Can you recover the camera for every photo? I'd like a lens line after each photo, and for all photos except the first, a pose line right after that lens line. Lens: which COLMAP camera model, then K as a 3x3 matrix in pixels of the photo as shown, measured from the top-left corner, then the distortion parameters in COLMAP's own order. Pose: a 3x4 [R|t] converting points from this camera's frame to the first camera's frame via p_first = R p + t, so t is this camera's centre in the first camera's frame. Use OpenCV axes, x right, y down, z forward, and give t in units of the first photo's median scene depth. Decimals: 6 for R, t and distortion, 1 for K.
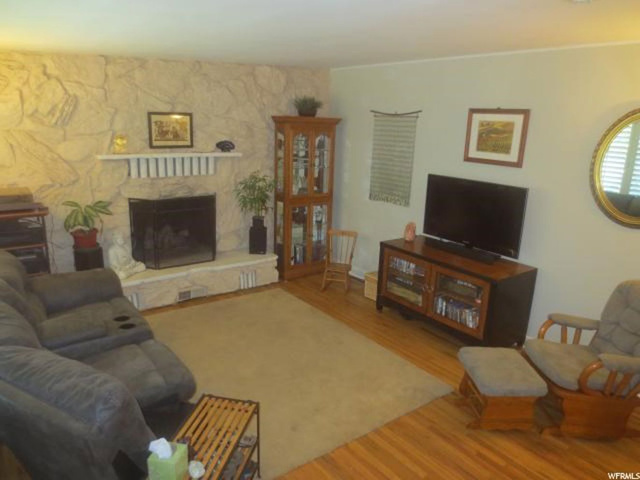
lens RADIAL K [[456.5, 0, 320.0], [0, 456.5, 240.0], [0, 0, 1]] dist [-0.042813, 0.042386]
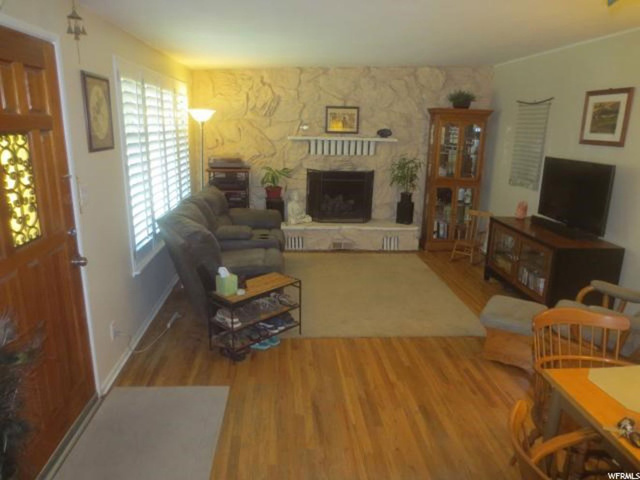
lens RADIAL K [[456.5, 0, 320.0], [0, 456.5, 240.0], [0, 0, 1]] dist [-0.042813, 0.042386]
pose [[0.841612, 0.119102, -0.526786, 0.364405], [-0.130994, 0.991272, 0.014838, 0.096481], [0.523956, 0.056518, 0.849868, -0.147898]]
